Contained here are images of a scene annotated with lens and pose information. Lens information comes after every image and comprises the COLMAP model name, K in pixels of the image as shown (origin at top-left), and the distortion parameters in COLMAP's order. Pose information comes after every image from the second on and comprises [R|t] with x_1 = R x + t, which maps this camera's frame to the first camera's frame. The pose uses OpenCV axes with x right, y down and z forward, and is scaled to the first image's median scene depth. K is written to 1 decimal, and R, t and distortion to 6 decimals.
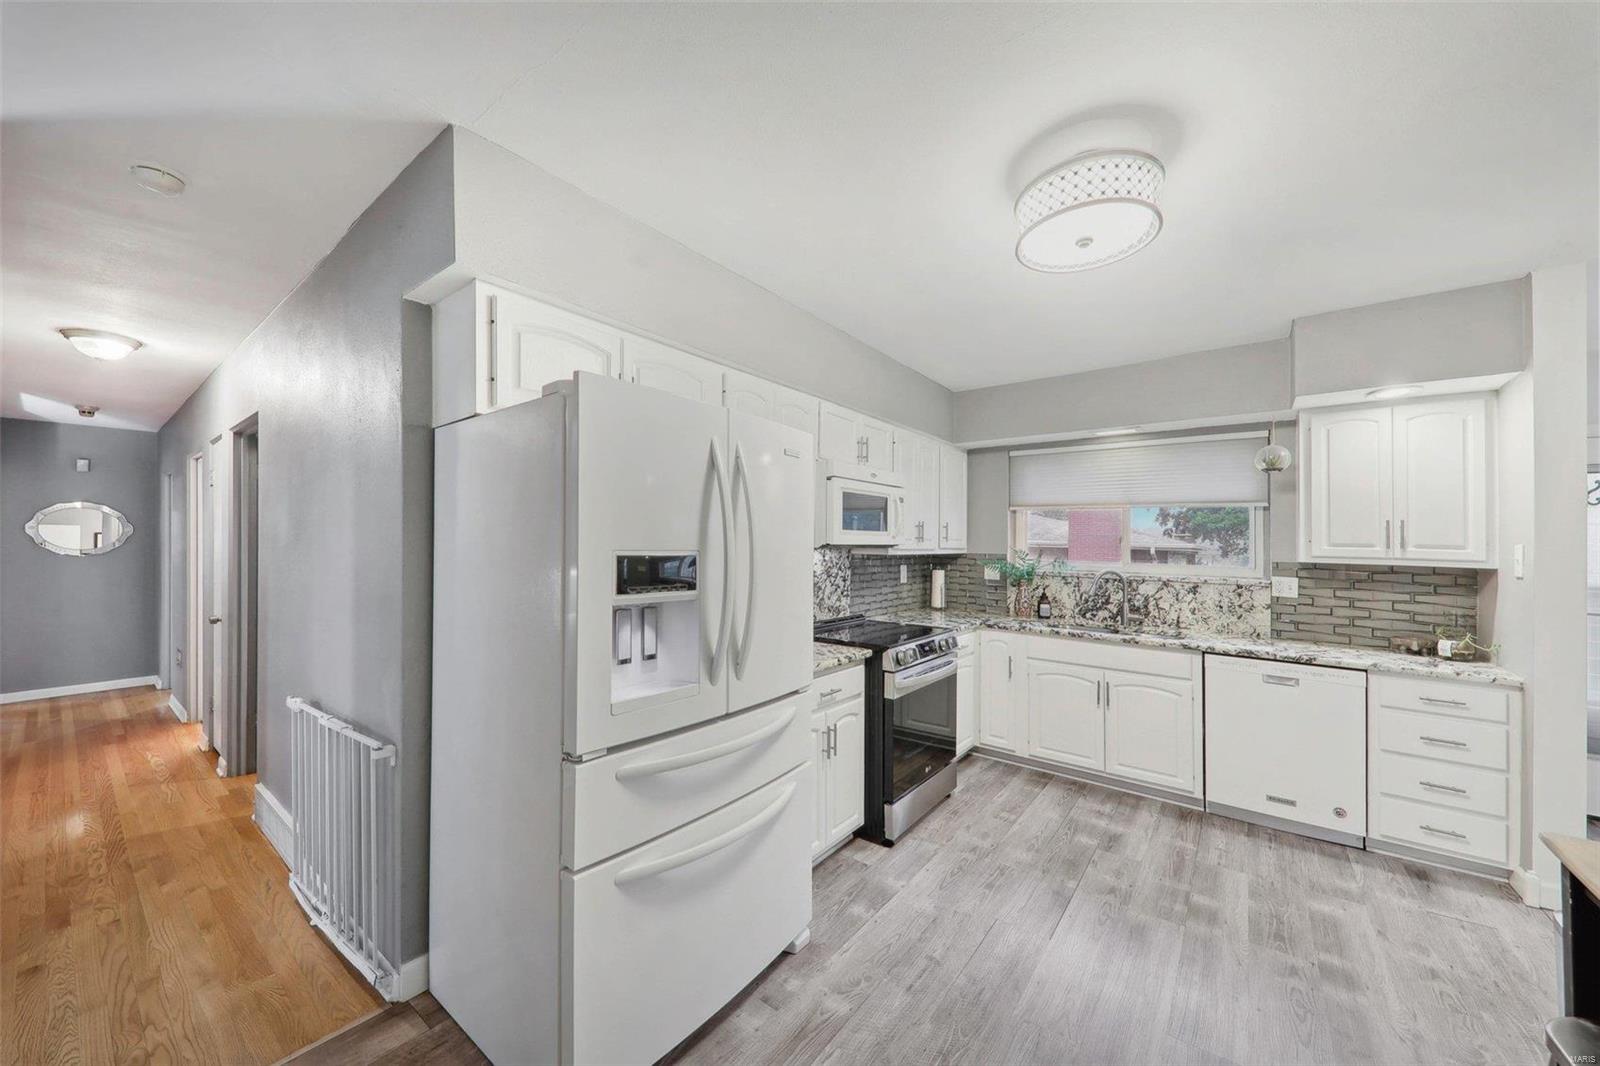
lens RADIAL K [[580.9, 0, 802.1], [0, 580.9, 553.4], [0, 0, 1]] dist [0.044552, -0.000029]
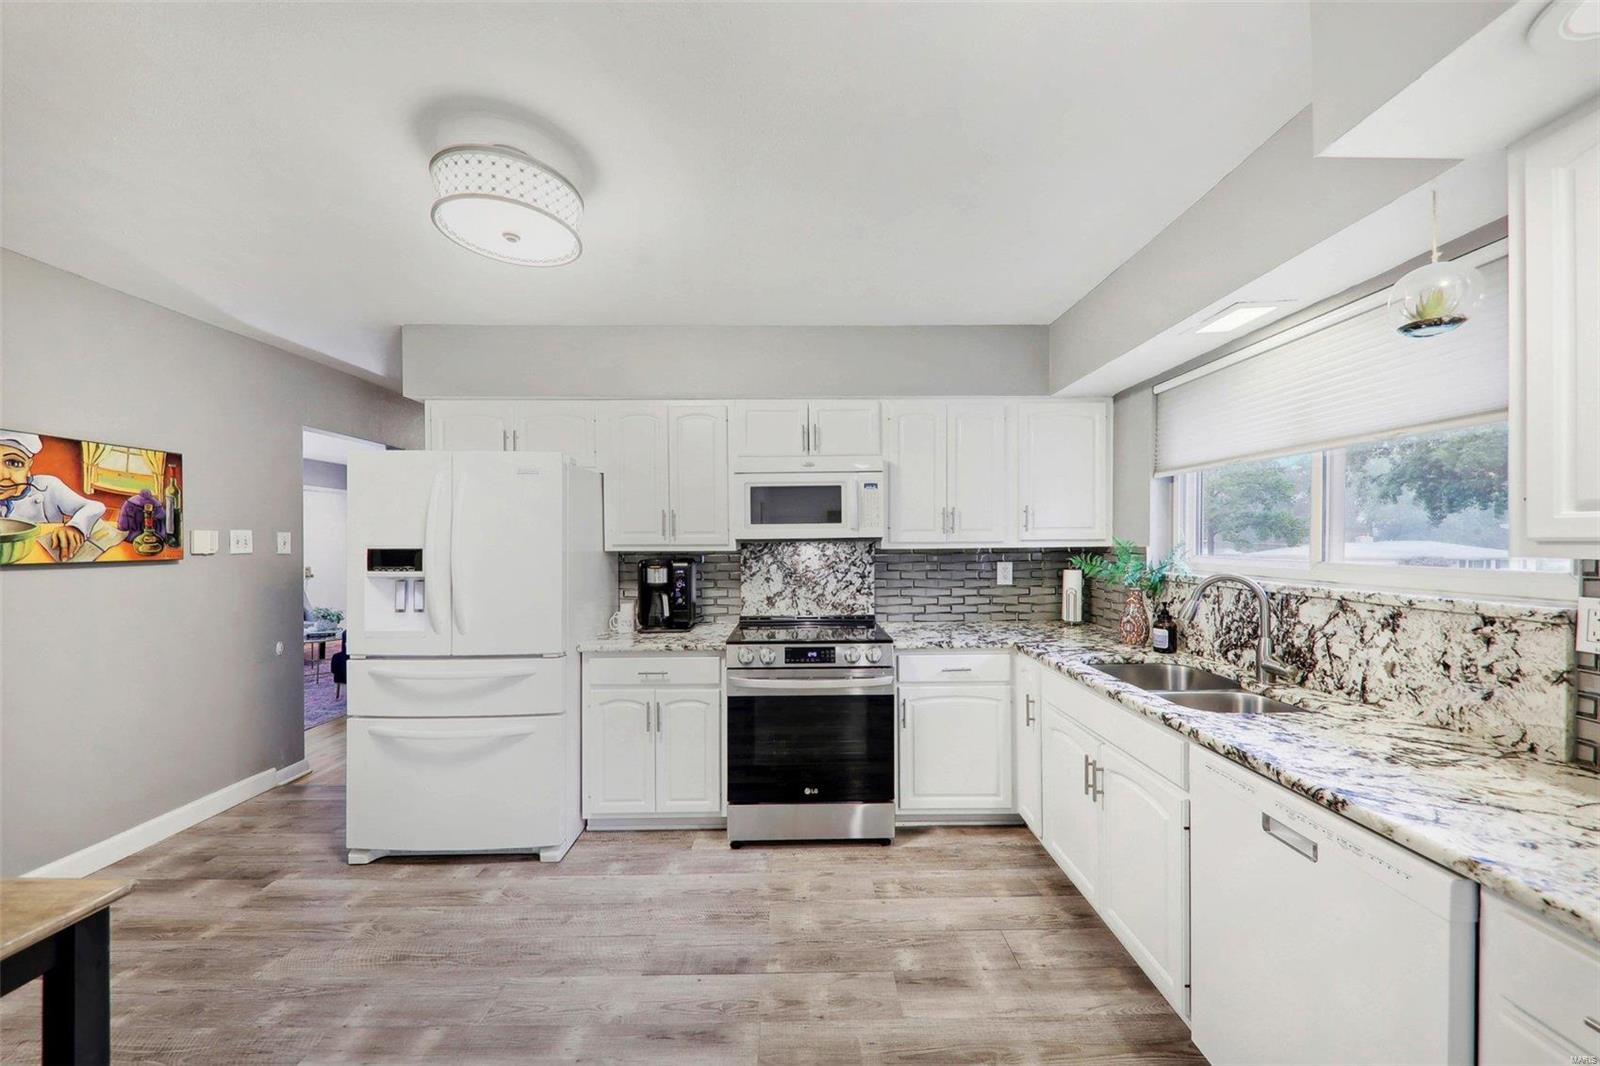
lens RADIAL K [[565.8, 0, 808.7], [0, 565.8, 538.6], [0, 0, 1]] dist [0.021472, -0.011611]
pose [[0.615882, -0.021529, -0.787544, 0.747761], [0.002700, 0.999678, -0.025216, 0.008322], [0.787834, 0.013404, 0.615742, 0.391186]]
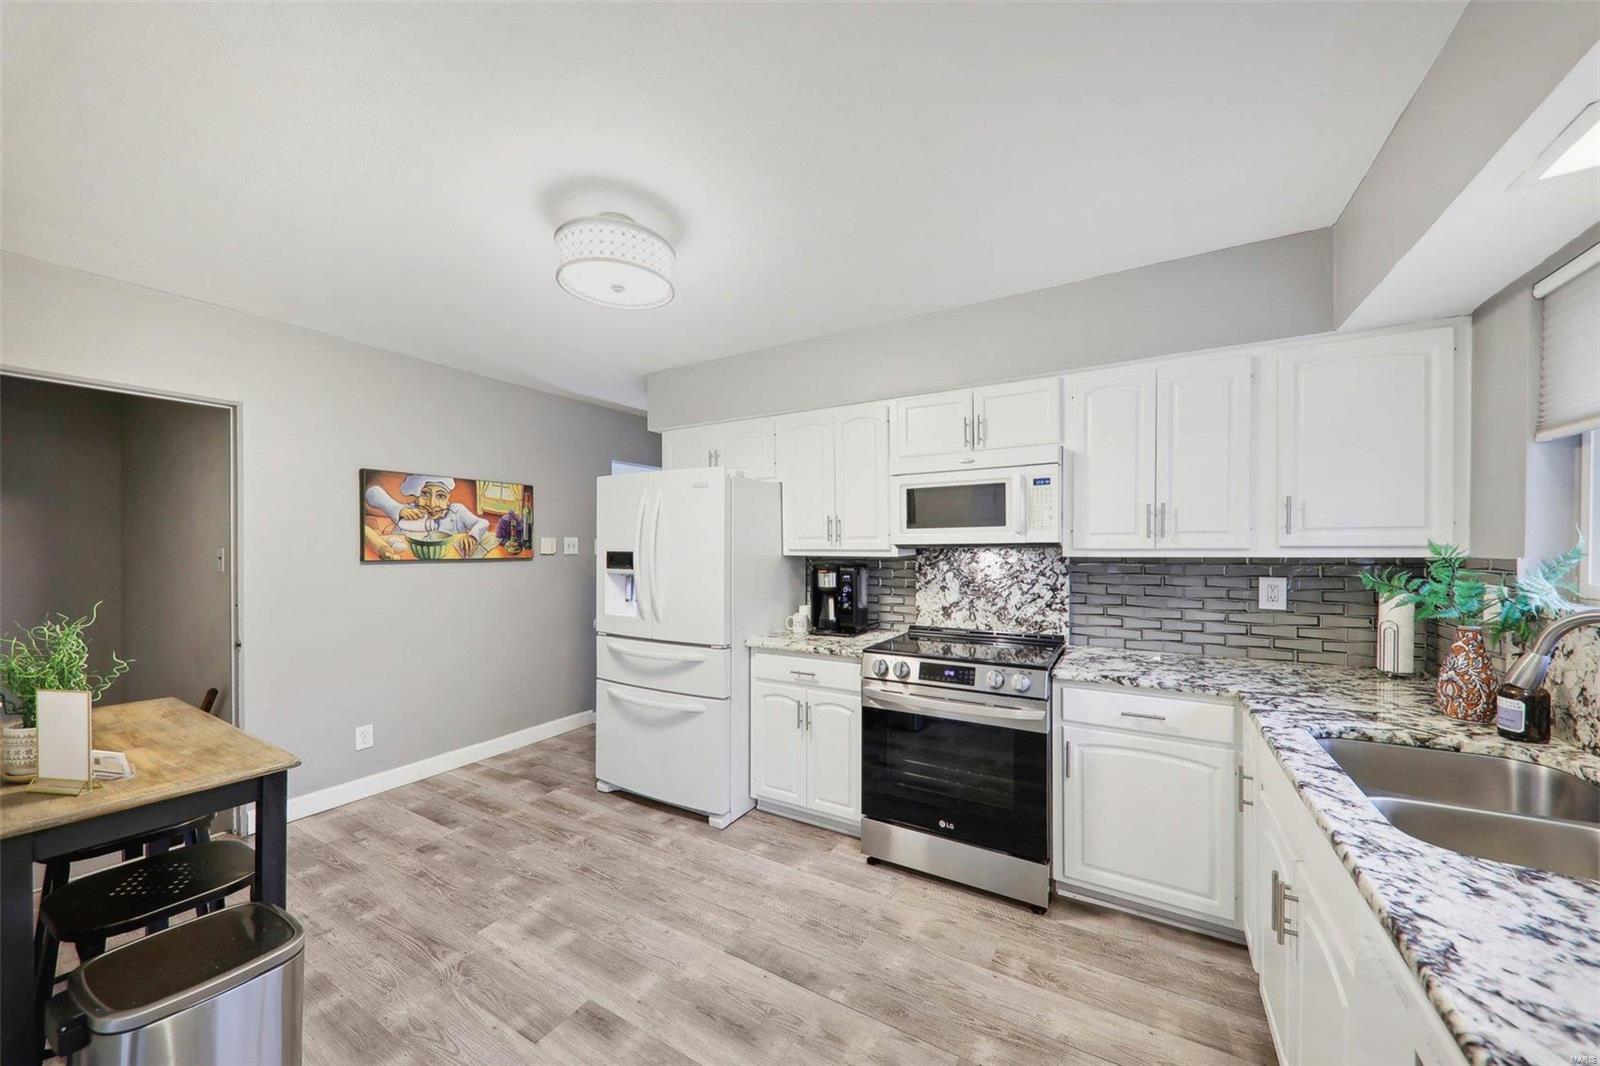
lens RADIAL K [[567.7, 0, 809.1], [0, 567.7, 547.3], [0, 0, 1]] dist [0.015461, -0.006232]
pose [[0.126516, -0.015266, -0.991847, 0.803813], [-0.011769, 0.999788, -0.016890, 0.006907], [0.991895, 0.013810, 0.126310, 0.598108]]
